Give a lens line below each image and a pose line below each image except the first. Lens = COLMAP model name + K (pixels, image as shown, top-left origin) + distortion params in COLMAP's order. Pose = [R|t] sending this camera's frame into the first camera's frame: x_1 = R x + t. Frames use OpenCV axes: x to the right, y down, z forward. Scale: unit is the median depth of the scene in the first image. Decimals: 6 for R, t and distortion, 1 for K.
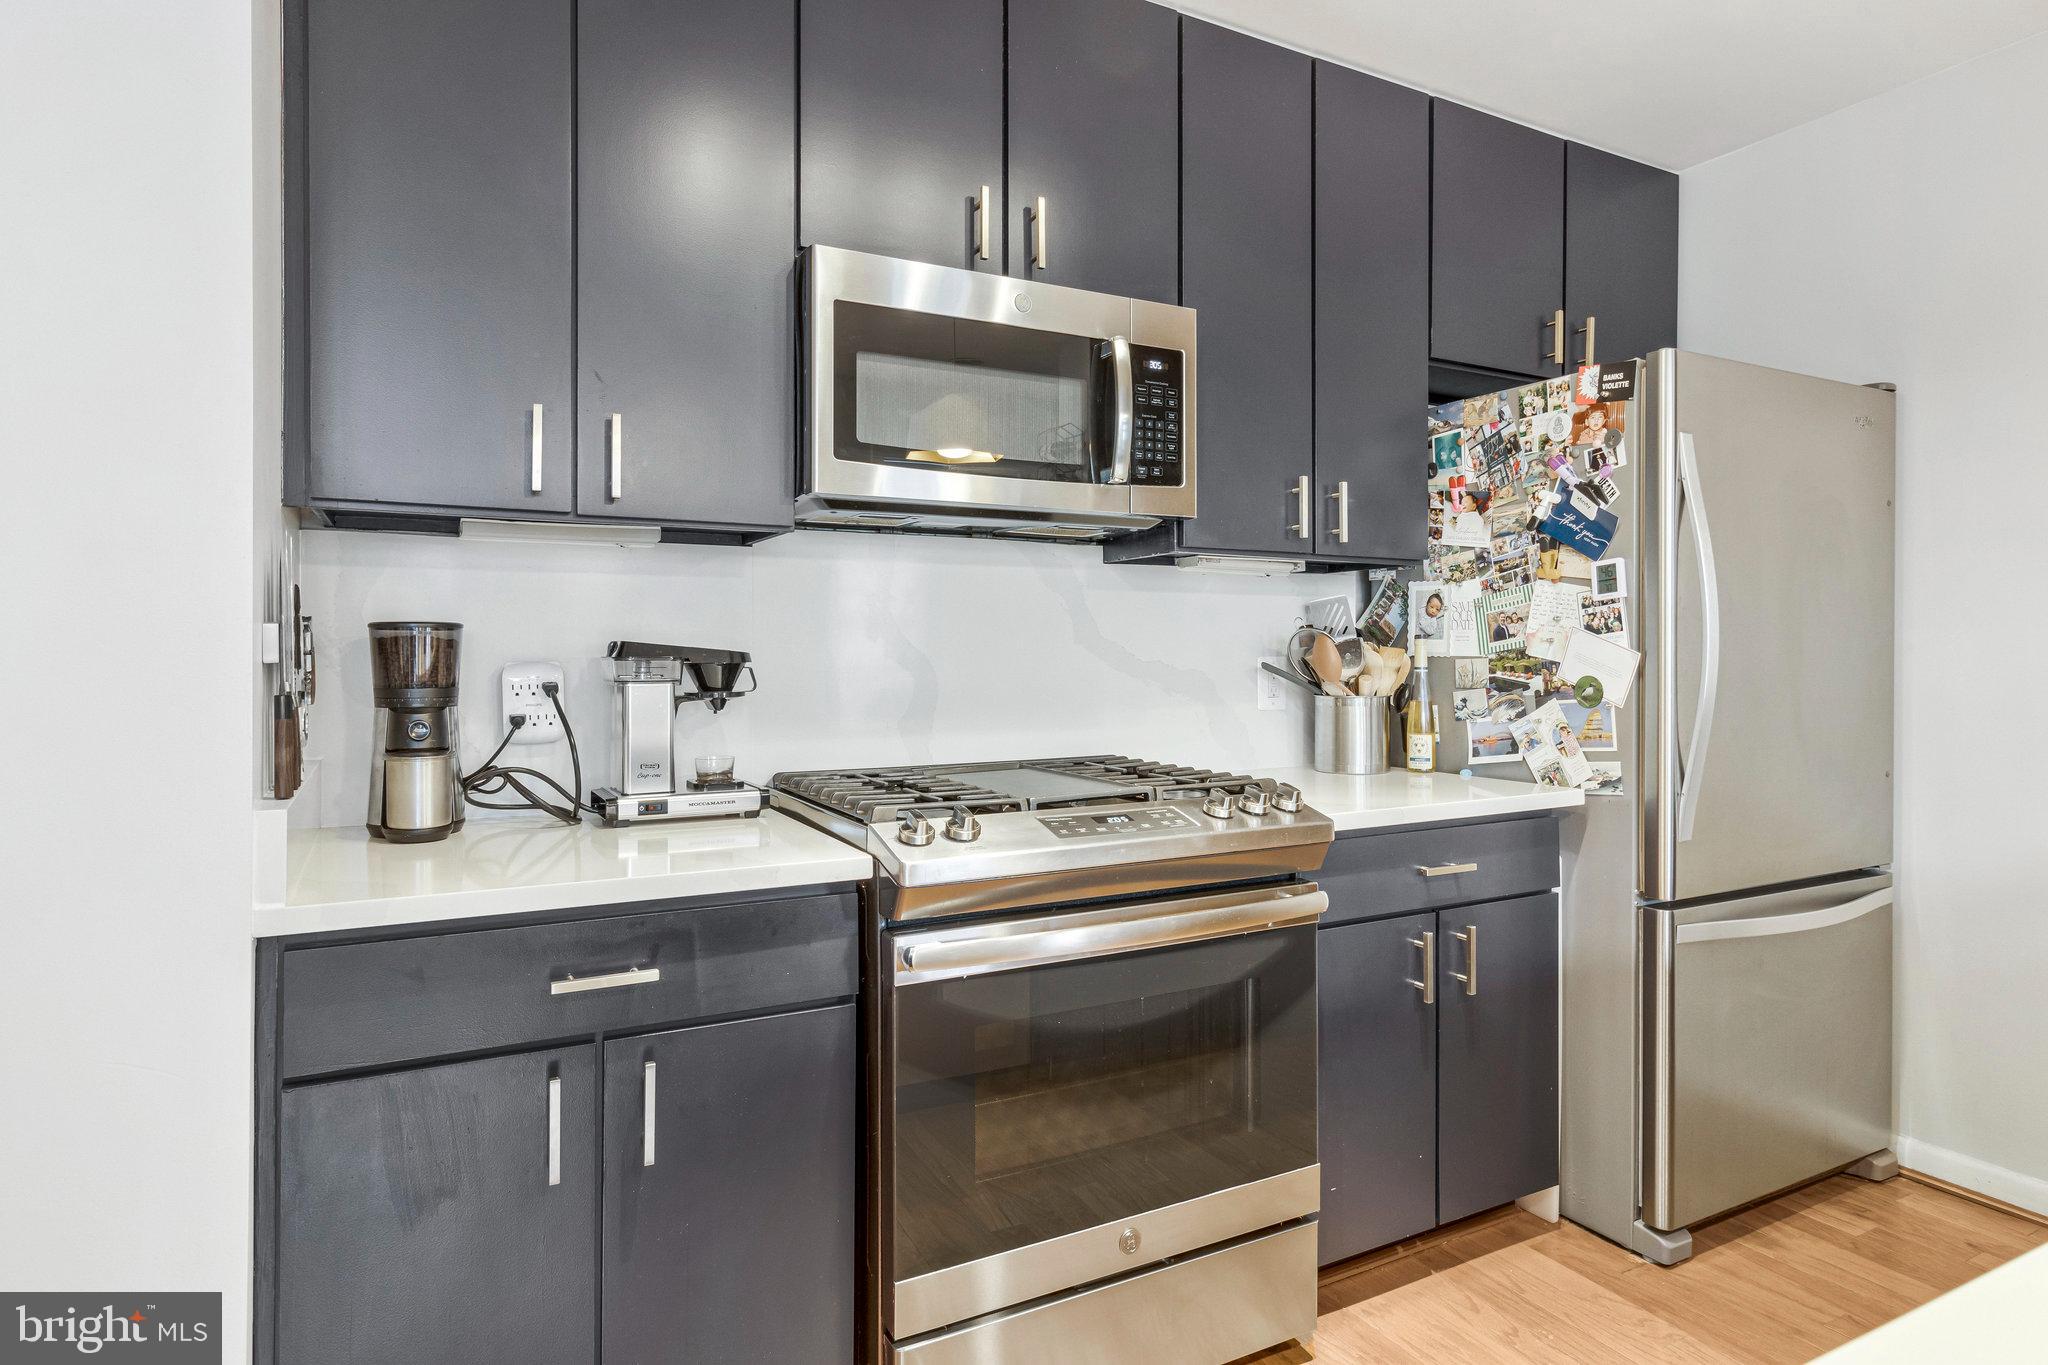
lens RADIAL K [[1158.5, 0, 1033.6], [0, 1158.5, 655.4], [0, 0, 1]] dist [-0.002033, -0.000425]
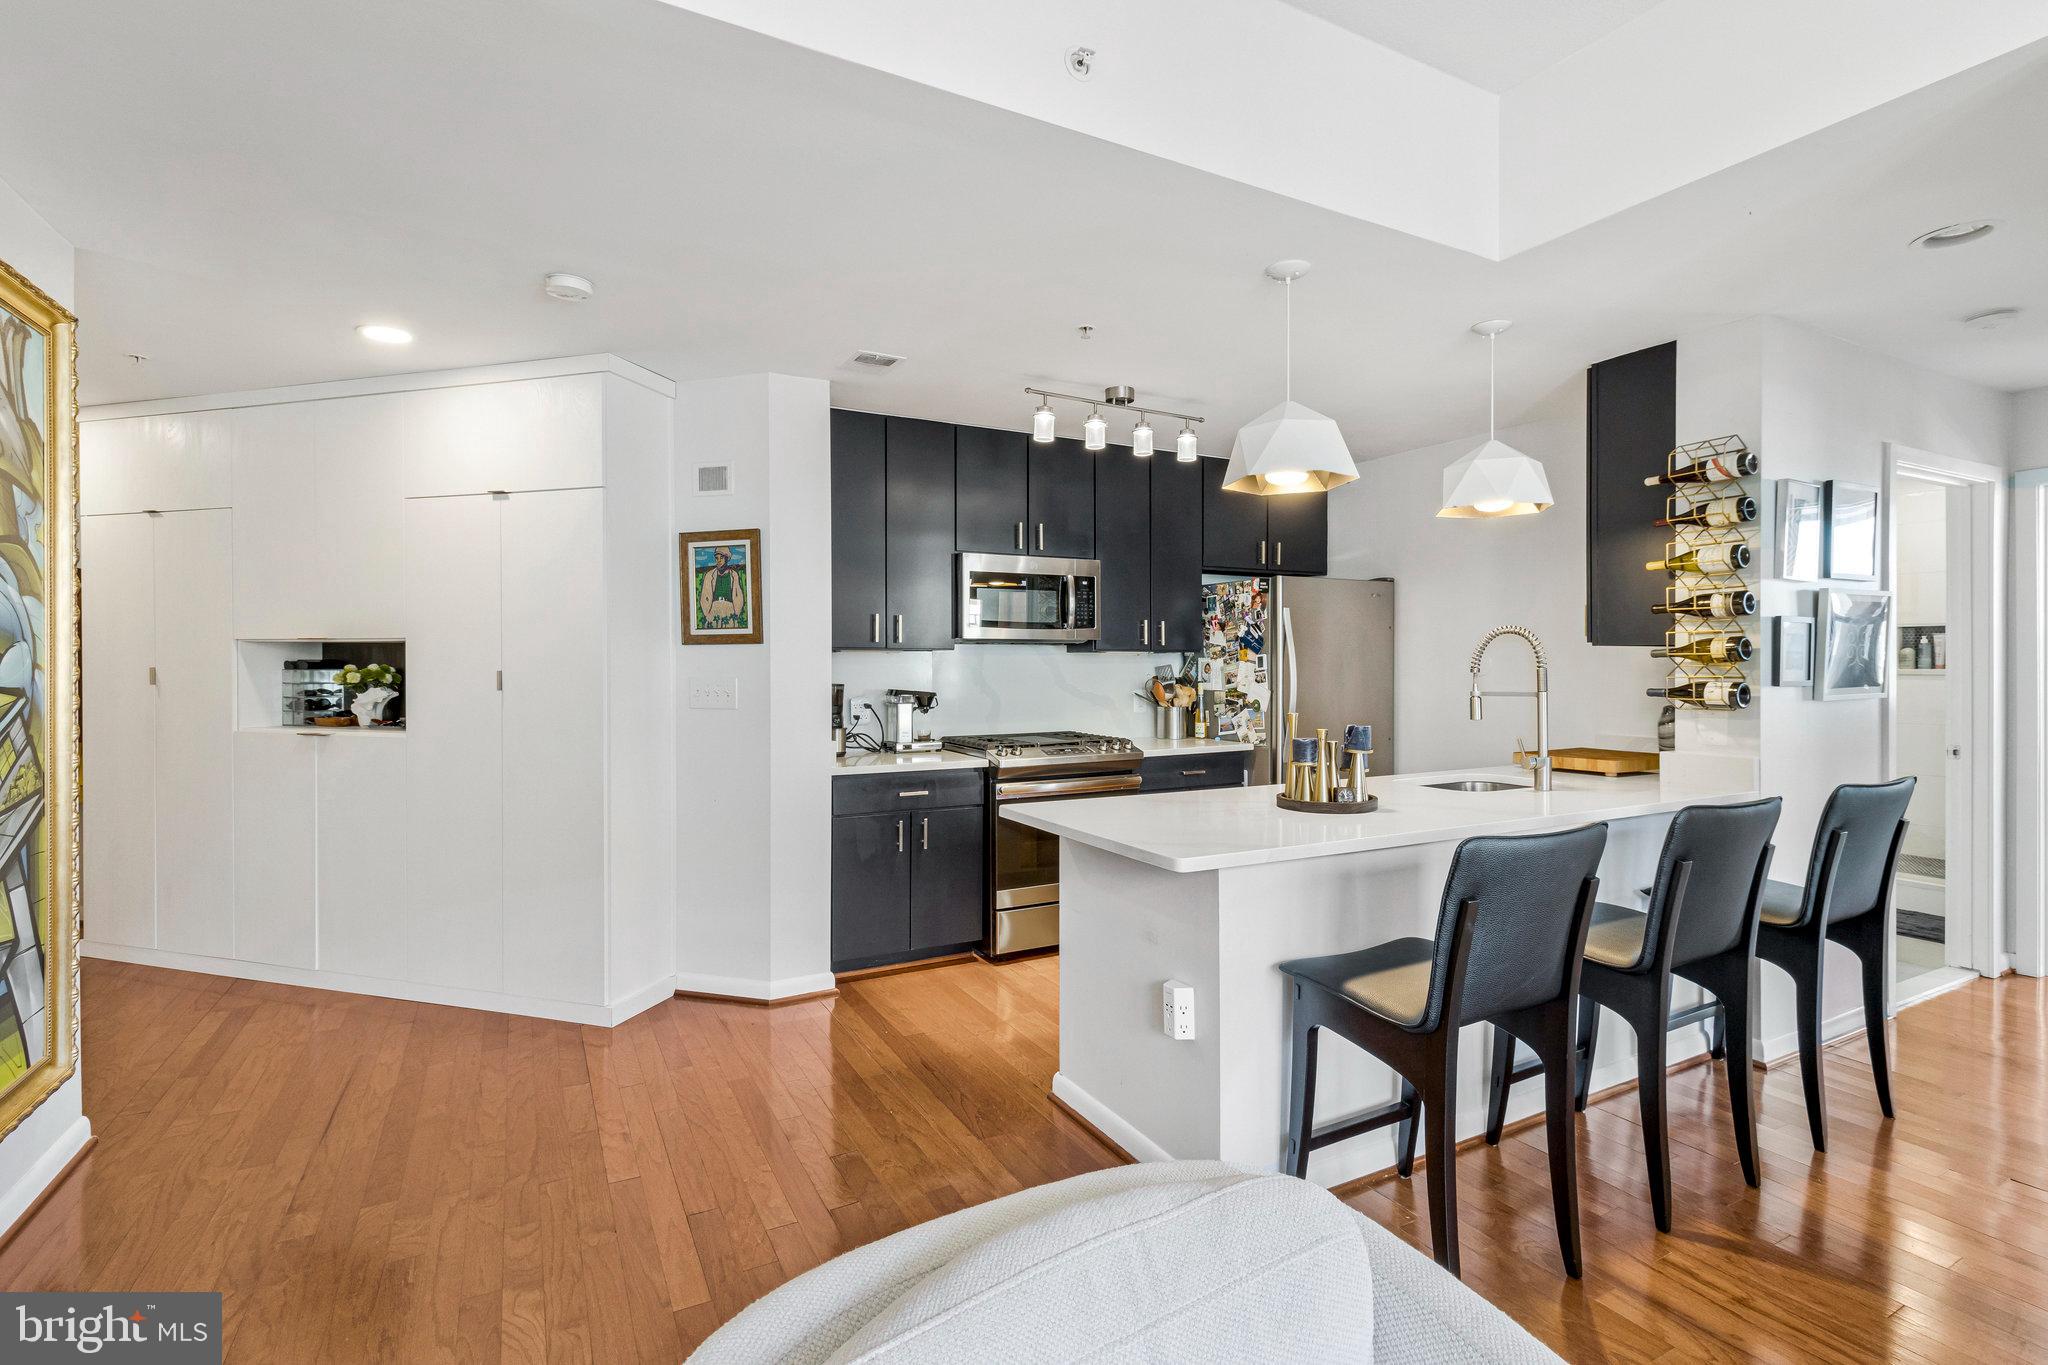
lens RADIAL K [[949.6, 0, 1026.8], [0, 949.6, 667.1], [0, 0, 1]] dist [0.001753, 0.000624]
pose [[0.999989, -0.000689, -0.004697, -0.014933], [0.000701, 0.999997, 0.002474, -0.058747], [0.004695, -0.002477, 0.999986, -1.086886]]
